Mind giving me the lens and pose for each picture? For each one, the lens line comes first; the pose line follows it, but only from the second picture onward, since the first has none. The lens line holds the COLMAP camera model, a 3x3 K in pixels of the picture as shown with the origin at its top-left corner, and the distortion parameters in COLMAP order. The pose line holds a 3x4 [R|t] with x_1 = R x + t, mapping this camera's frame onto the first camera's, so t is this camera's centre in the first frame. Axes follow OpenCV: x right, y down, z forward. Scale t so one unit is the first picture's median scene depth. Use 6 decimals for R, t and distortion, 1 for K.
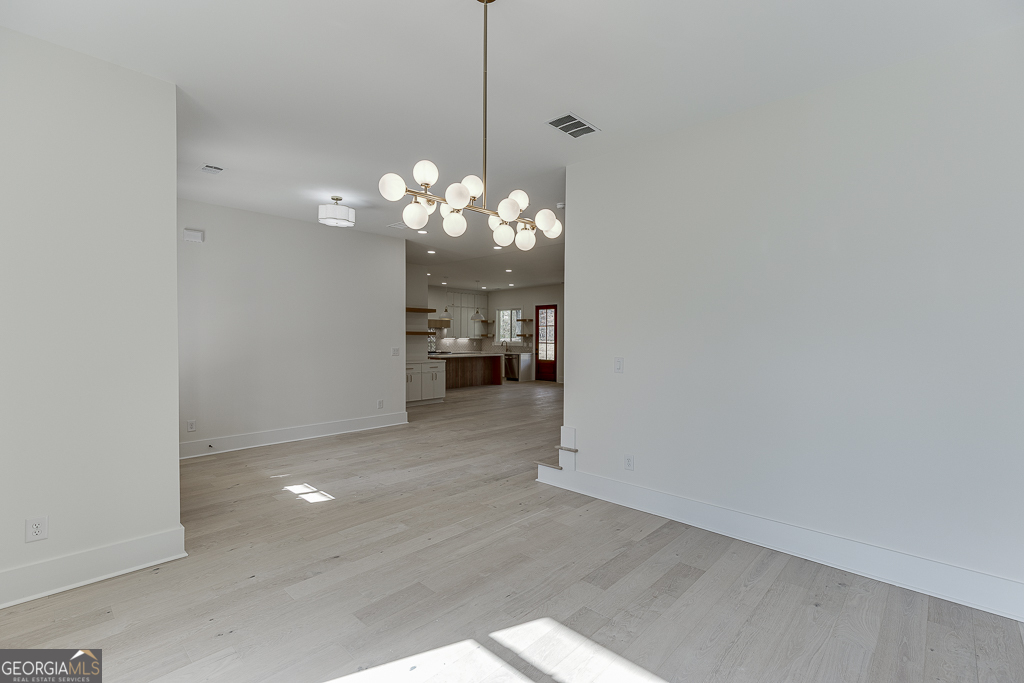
lens RADIAL K [[457.5, 0, 514.4], [0, 457.5, 347.4], [0, 0, 1]] dist [0.011107, -0.000236]
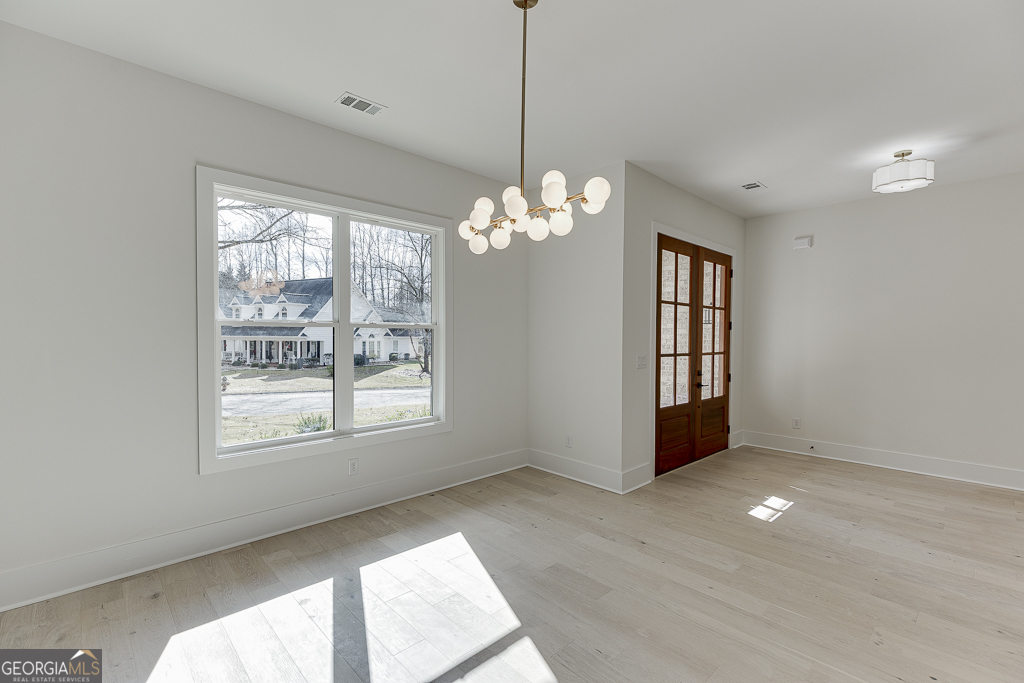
lens RADIAL K [[457.5, 0, 520.3], [0, 457.5, 338.8], [0, 0, 1]] dist [0.011107, -0.000236]
pose [[-0.055347, -0.000901, -0.998467, 0.501104], [-0.024553, 0.999698, 0.000459, -0.010221], [0.998165, 0.024541, -0.055352, 0.543099]]
